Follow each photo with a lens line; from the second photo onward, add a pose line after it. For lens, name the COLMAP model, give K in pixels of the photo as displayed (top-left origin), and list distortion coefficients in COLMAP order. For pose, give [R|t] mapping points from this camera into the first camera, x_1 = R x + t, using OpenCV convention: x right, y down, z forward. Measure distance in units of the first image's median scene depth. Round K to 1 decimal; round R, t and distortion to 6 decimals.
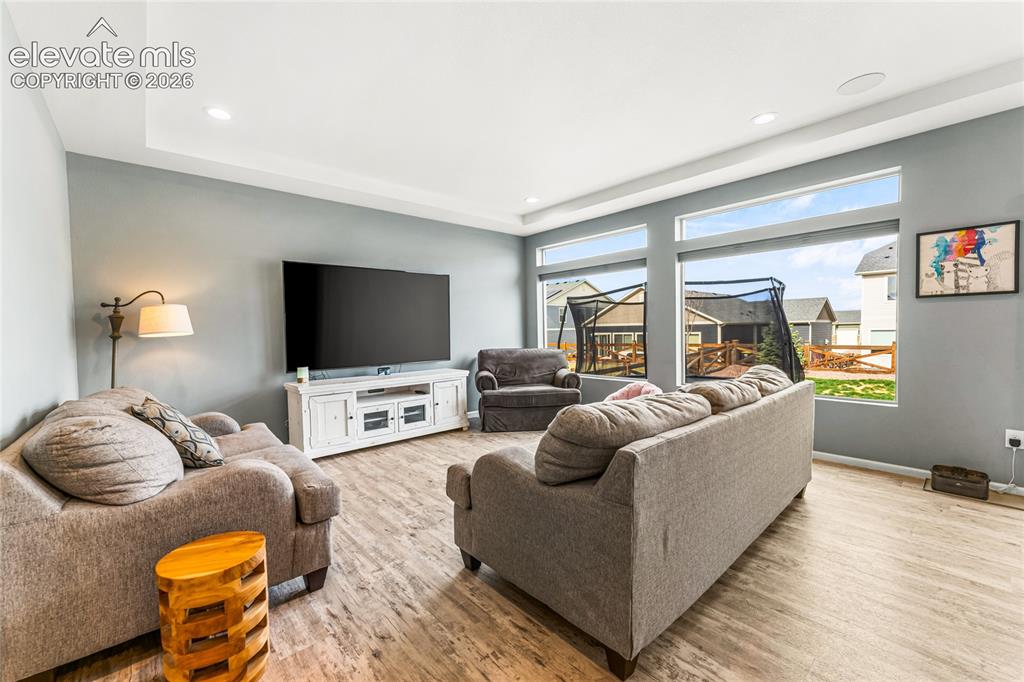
lens RADIAL K [[415.7, 0, 515.5], [0, 415.7, 339.7], [0, 0, 1]] dist [-0.000573, -0.000022]
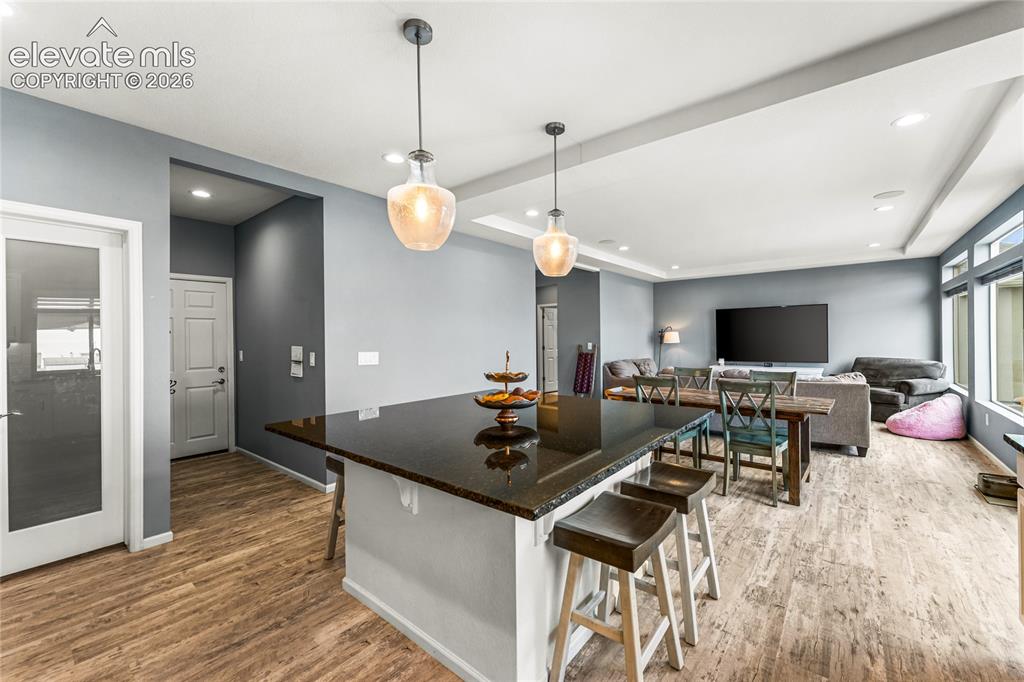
lens RADIAL K [[415.7, 0, 514.8], [0, 415.7, 343.2], [0, 0, 1]] dist [-0.000573, -0.000022]
pose [[0.148577, 0.019663, -0.988705, 1.411131], [-0.025614, 0.999543, 0.016029, -0.019292], [0.988569, 0.022944, 0.149013, -0.359711]]
